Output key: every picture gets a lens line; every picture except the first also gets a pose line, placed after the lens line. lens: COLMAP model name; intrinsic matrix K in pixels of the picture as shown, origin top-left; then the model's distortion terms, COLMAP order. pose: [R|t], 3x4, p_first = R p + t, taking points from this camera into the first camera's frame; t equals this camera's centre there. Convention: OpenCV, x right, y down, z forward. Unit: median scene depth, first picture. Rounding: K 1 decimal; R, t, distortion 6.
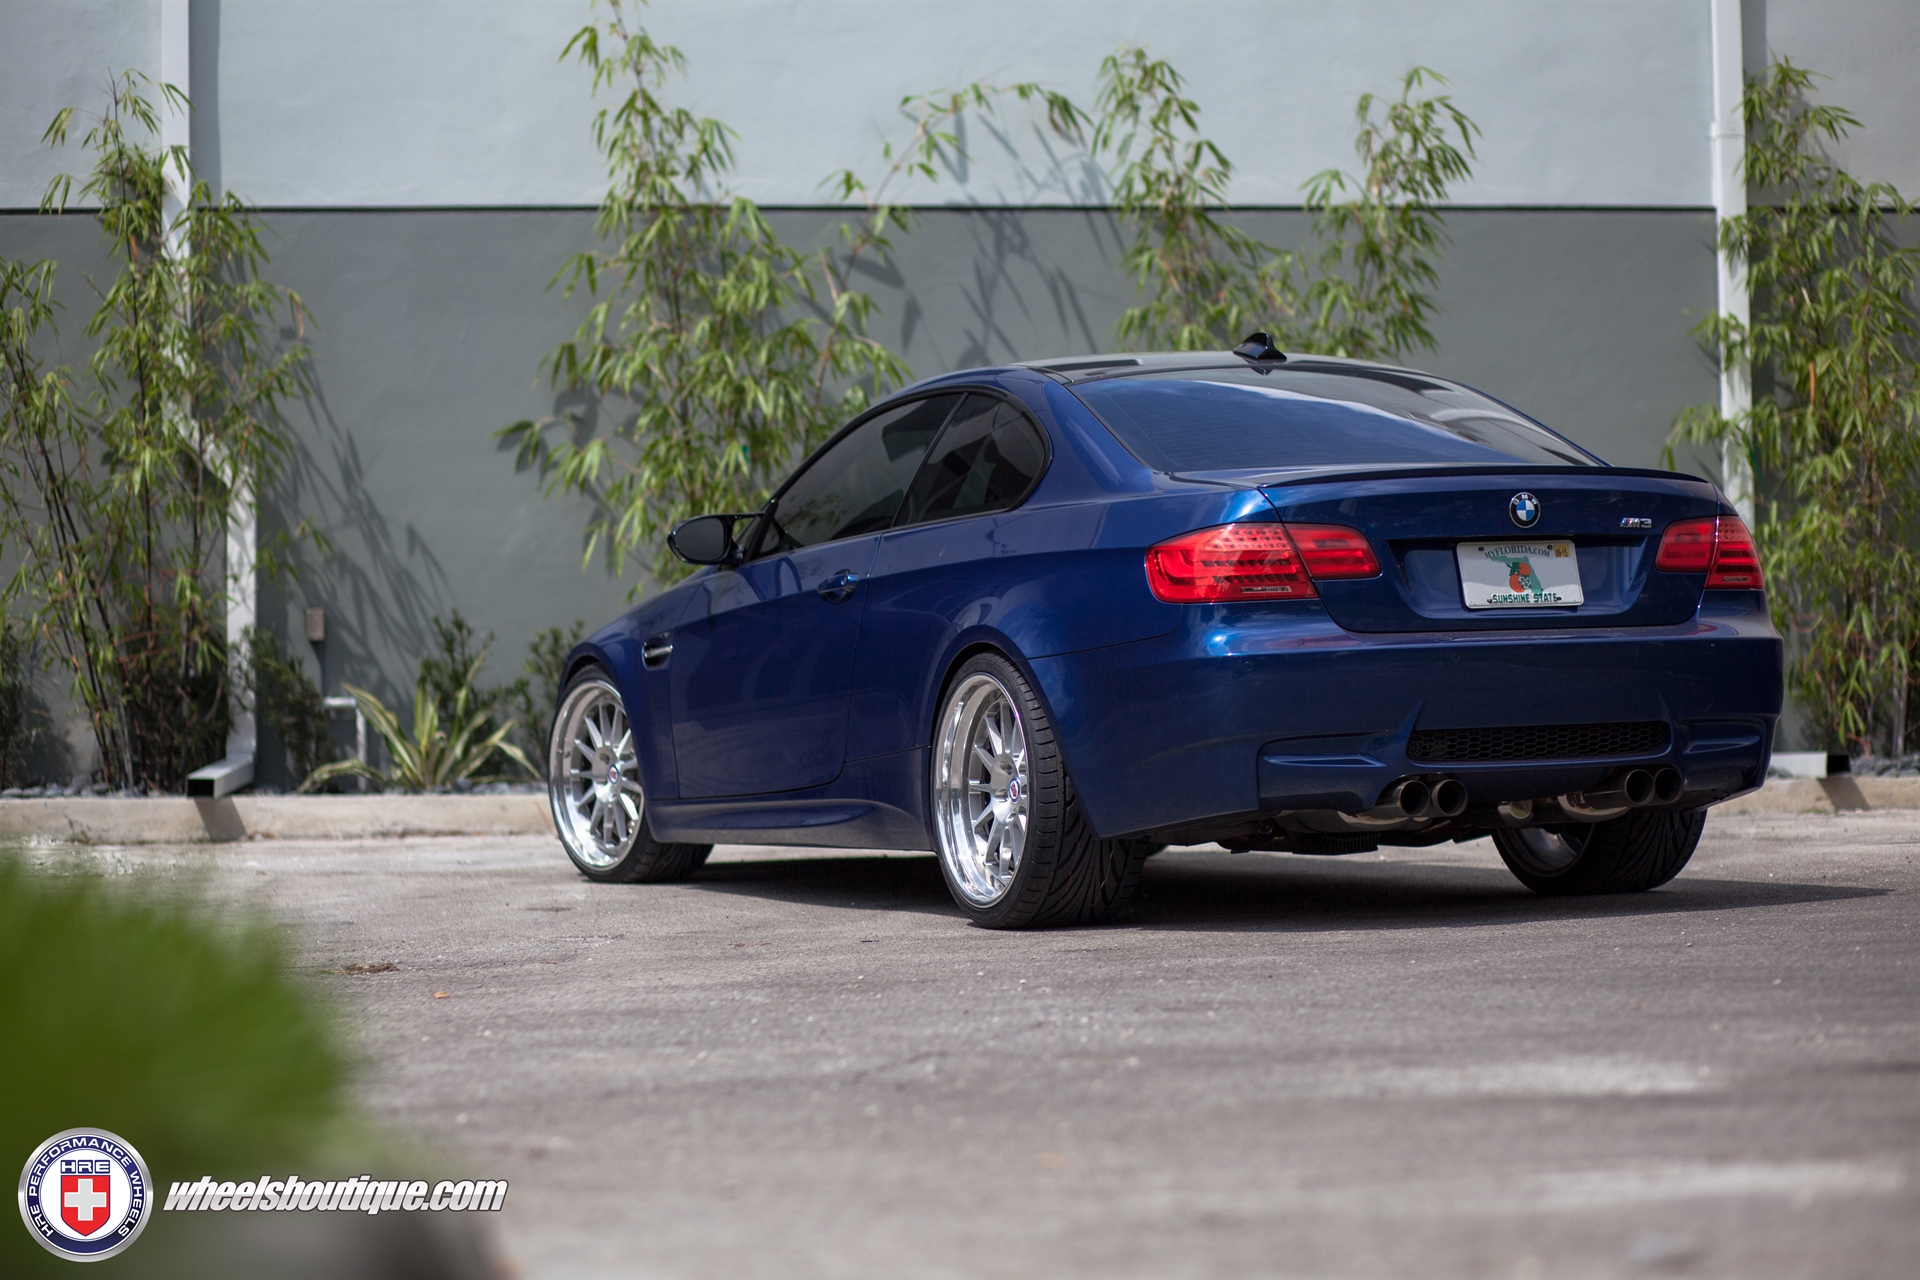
lens RADIAL K [[4633.5, 0, 960.0], [0, 4633.5, 640.0], [0, 0, 1]] dist [-0.284898, 0.888326]
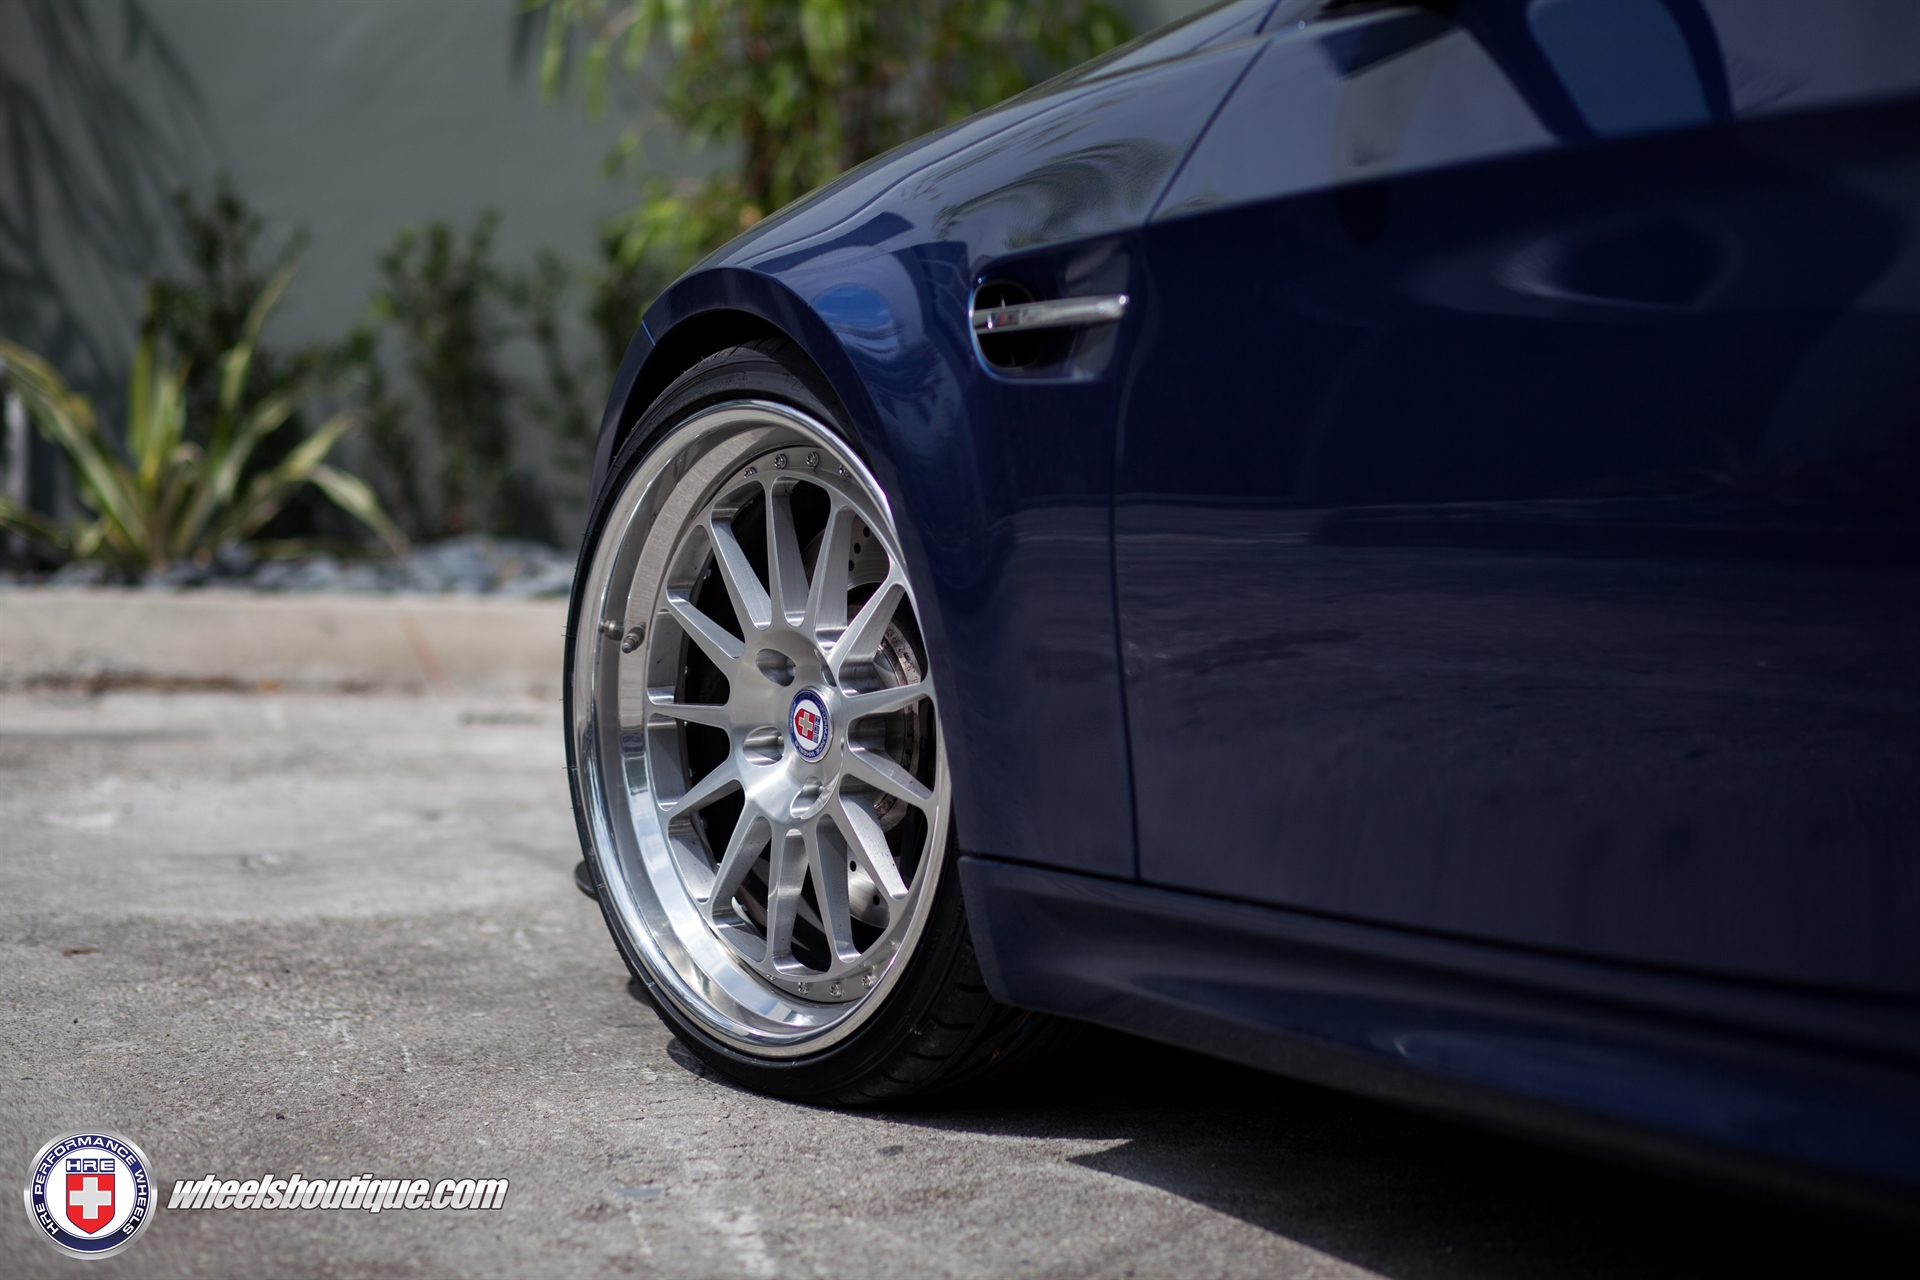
lens RADIAL K [[4633.5, 0, 960.0], [0, 4633.5, 640.0], [0, 0, 1]] dist [-0.284898, 0.888326]
pose [[0.997696, 0.028559, 0.061541, -0.064285], [-0.033540, 0.996110, 0.081491, -0.000260], [-0.058975, -0.083367, 0.994772, 0.546861]]
